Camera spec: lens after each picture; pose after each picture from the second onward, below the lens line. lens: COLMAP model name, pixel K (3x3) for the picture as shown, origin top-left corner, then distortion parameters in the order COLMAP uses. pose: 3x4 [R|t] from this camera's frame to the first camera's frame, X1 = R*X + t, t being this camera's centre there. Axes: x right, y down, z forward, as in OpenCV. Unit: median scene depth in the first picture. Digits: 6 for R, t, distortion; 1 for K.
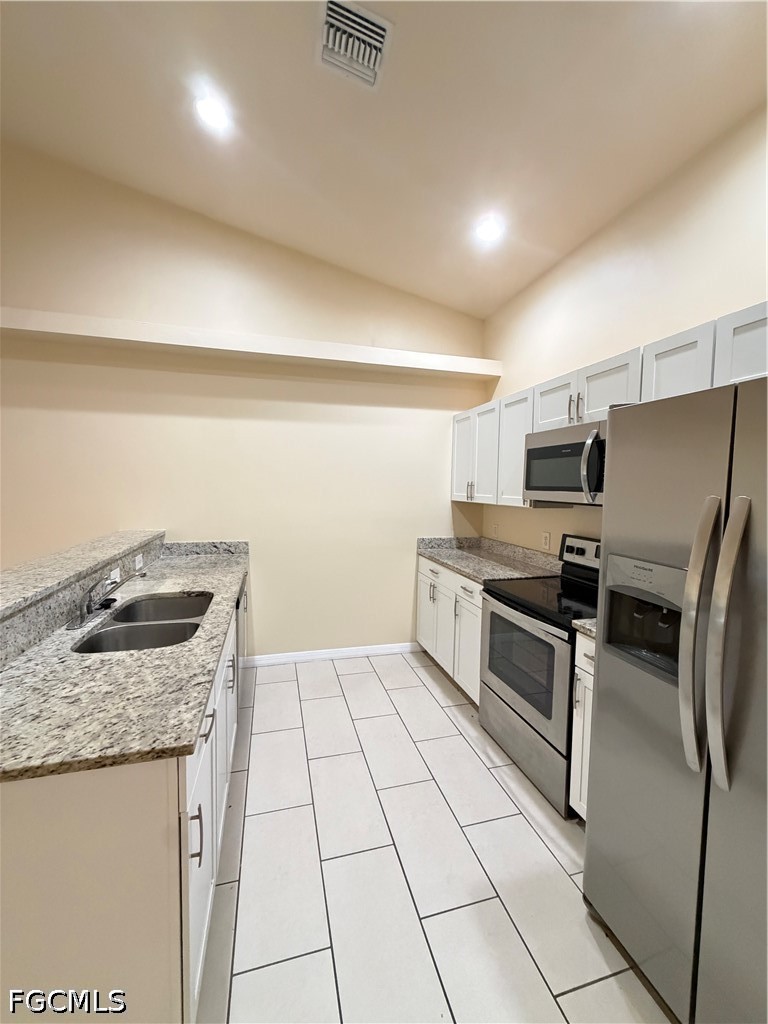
lens RADIAL K [[408.0, 0, 383.4], [0, 408.0, 508.1], [0, 0, 1]] dist [0.003087, -0.000392]
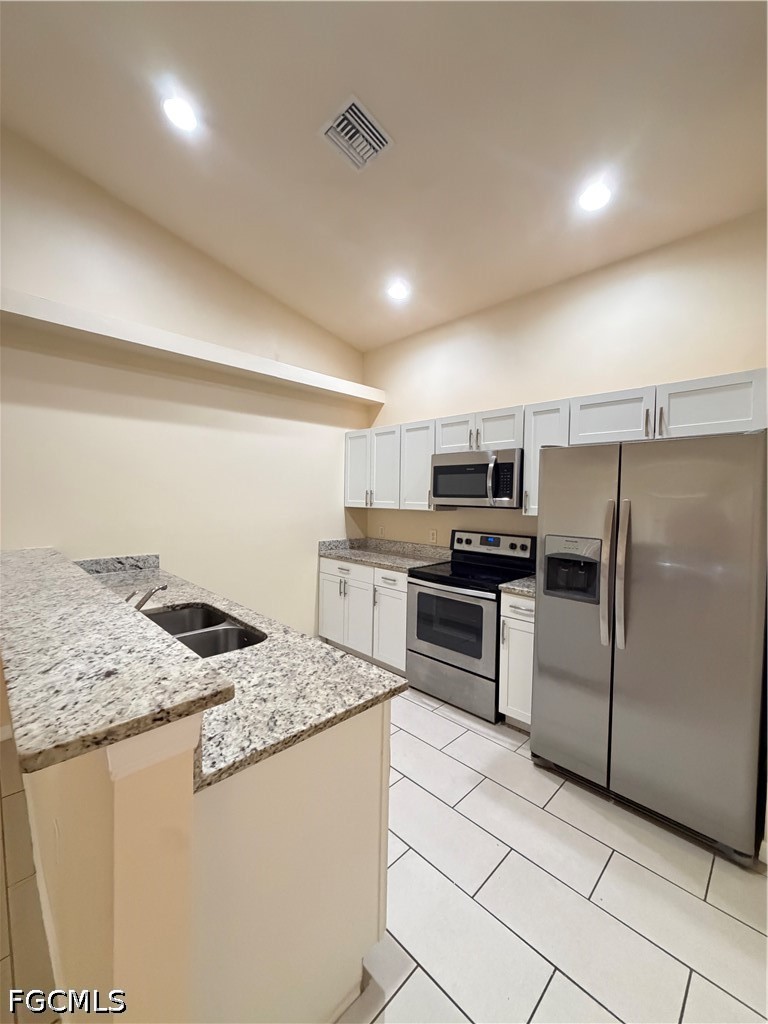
lens RADIAL K [[408.0, 0, 383.4], [0, 408.0, 508.1], [0, 0, 1]] dist [0.003087, -0.000392]
pose [[0.870777, -0.016197, 0.491411, -0.436861], [0.025335, 0.999608, -0.011947, 0.002148], [-0.491024, 0.022853, 0.870846, -0.061861]]
